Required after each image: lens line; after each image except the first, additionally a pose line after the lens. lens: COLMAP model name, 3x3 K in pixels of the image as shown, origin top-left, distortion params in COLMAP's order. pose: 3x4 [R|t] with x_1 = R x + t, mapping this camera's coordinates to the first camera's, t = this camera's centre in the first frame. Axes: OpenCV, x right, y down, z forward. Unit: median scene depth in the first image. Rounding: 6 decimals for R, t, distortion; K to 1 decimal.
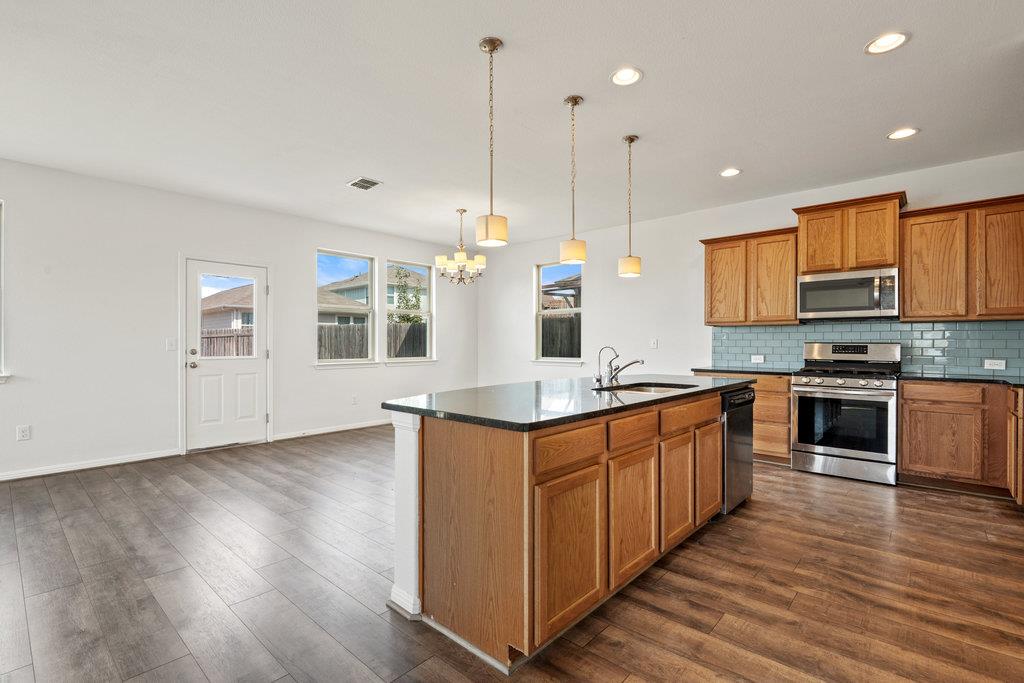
lens RADIAL K [[469.3, 0, 512.2], [0, 469.3, 346.1], [0, 0, 1]] dist [-0.001619, -0.003875]
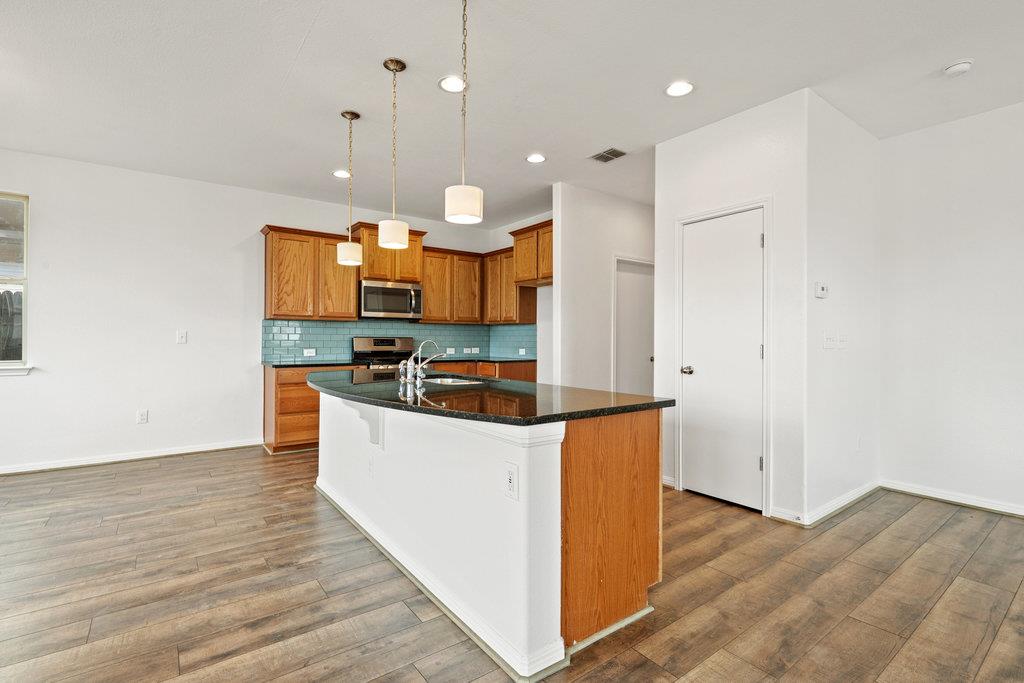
lens RADIAL K [[469.3, 0, 505.4], [0, 469.3, 340.7], [0, 0, 1]] dist [-0.001619, -0.003875]
pose [[0.206346, -0.003438, 0.978473, -0.472846], [0.001172, 0.999994, 0.003267, -0.001547], [-0.978478, 0.000472, 0.206349, 0.415165]]
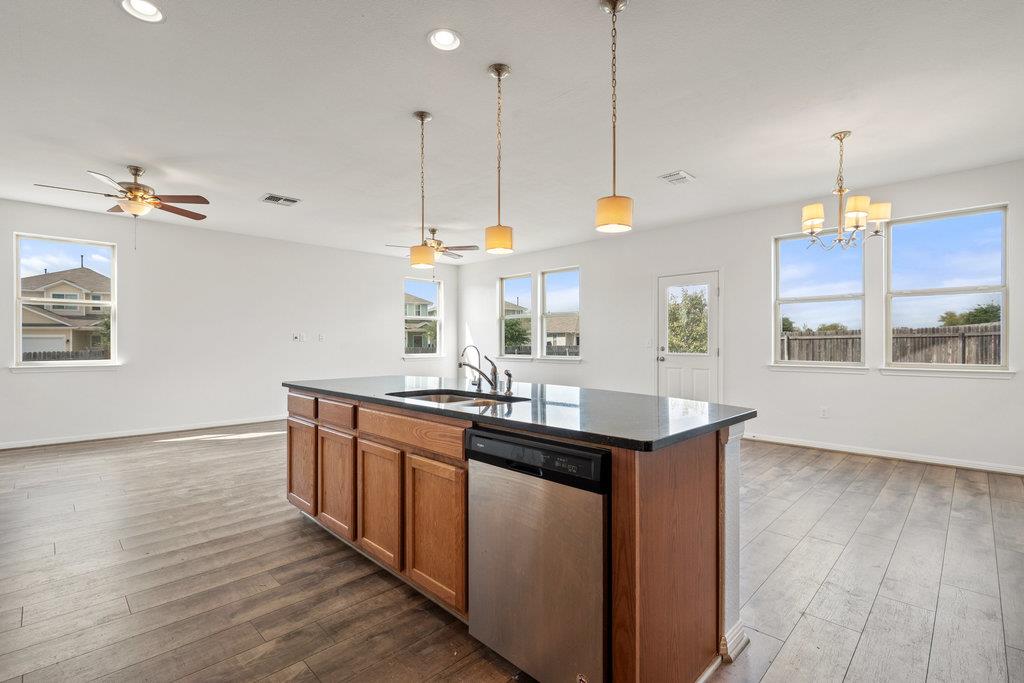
lens RADIAL K [[469.3, 0, 507.8], [0, 469.3, 344.6], [0, 0, 1]] dist [-0.001619, -0.003875]
pose [[-0.055058, 0.002555, -0.998480, 0.697396], [-0.004126, 0.999988, 0.002787, -0.001325], [0.998475, 0.004273, -0.055047, 0.727025]]
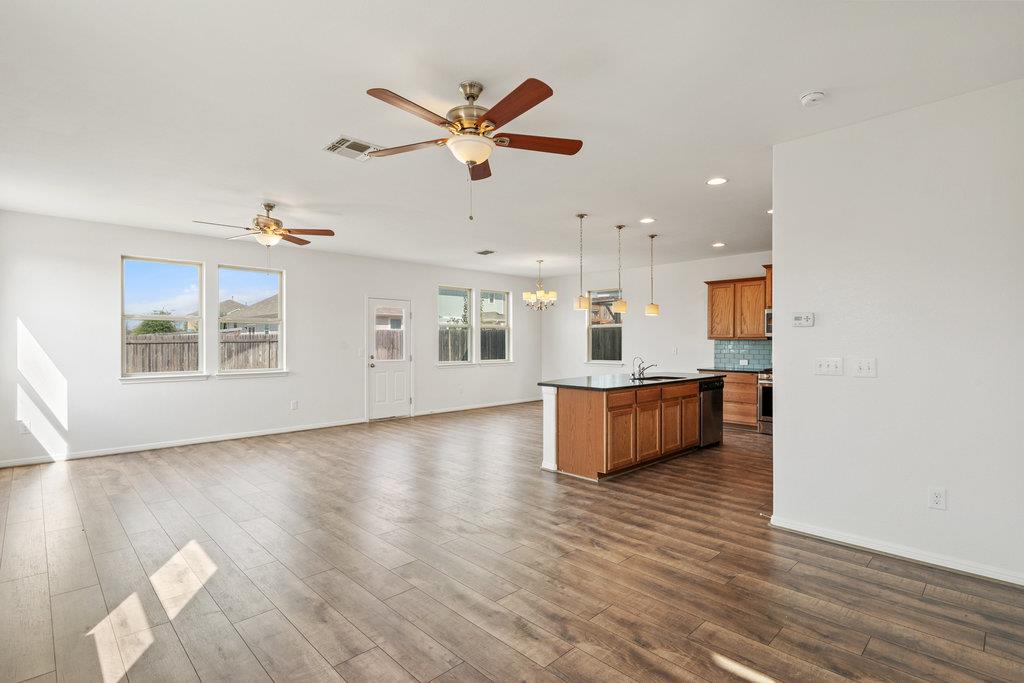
lens RADIAL K [[490.9, 0, 514.7], [0, 490.9, 344.1], [0, 0, 1]] dist [0.018364, -0.000105]
pose [[0.997994, -0.000369, -0.063308, -0.113093], [0.000276, 0.999999, -0.001472, -0.032555], [0.063309, 0.001452, 0.997993, -0.684937]]
